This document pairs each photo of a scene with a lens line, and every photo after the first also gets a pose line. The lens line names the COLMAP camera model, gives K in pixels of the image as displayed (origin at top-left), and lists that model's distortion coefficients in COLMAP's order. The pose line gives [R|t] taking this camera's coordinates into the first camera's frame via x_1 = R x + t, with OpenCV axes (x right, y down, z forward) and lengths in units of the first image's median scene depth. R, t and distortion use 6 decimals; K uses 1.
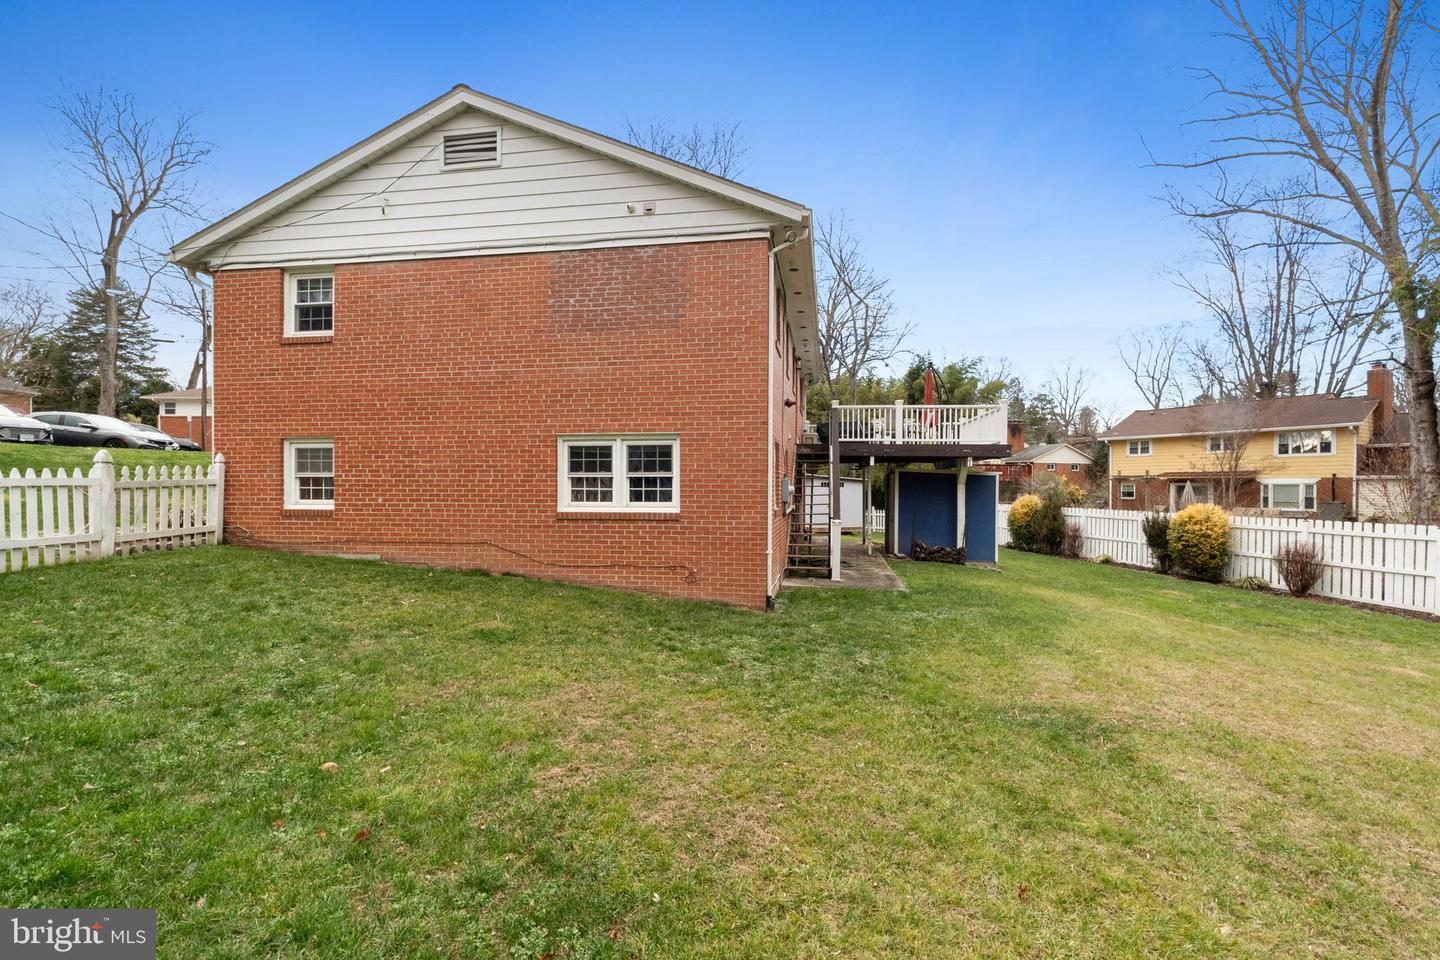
lens RADIAL K [[633.1, 0, 717.8], [0, 633.1, 493.0], [0, 0, 1]] dist [-0.001628, -0.001017]
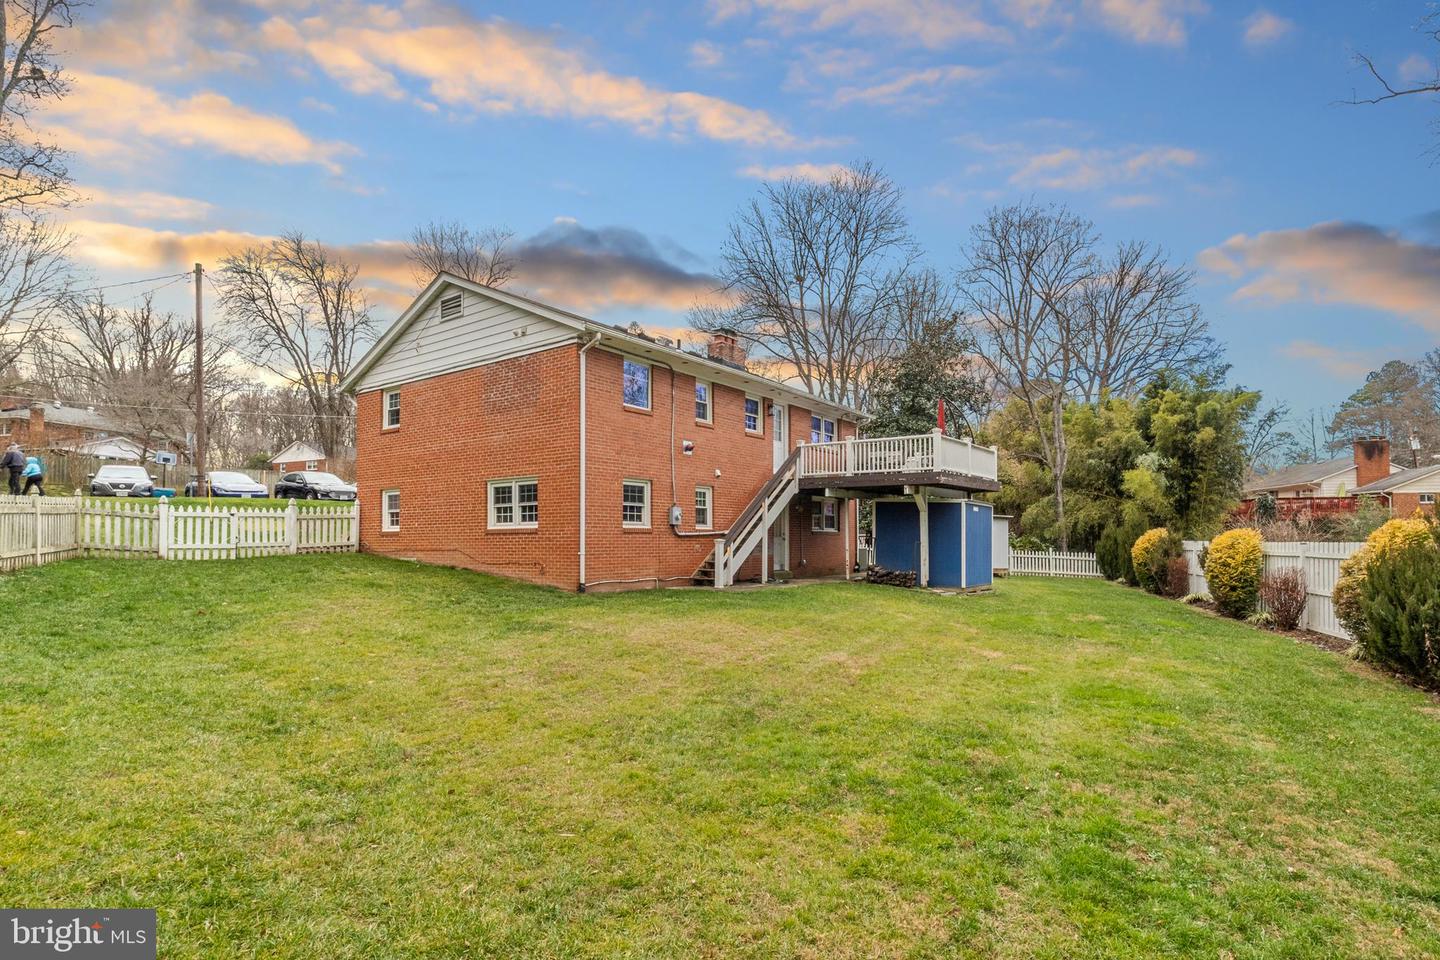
lens RADIAL K [[735.6, 0, 754.4], [0, 735.6, 532.3], [0, 0, 1]] dist [-0.003029, -0.000286]
pose [[0.898231, -0.012844, -0.439336, 1.141869], [0.003141, 0.999735, -0.022806, 0.080656], [0.439513, 0.019105, 0.898033, -0.345310]]
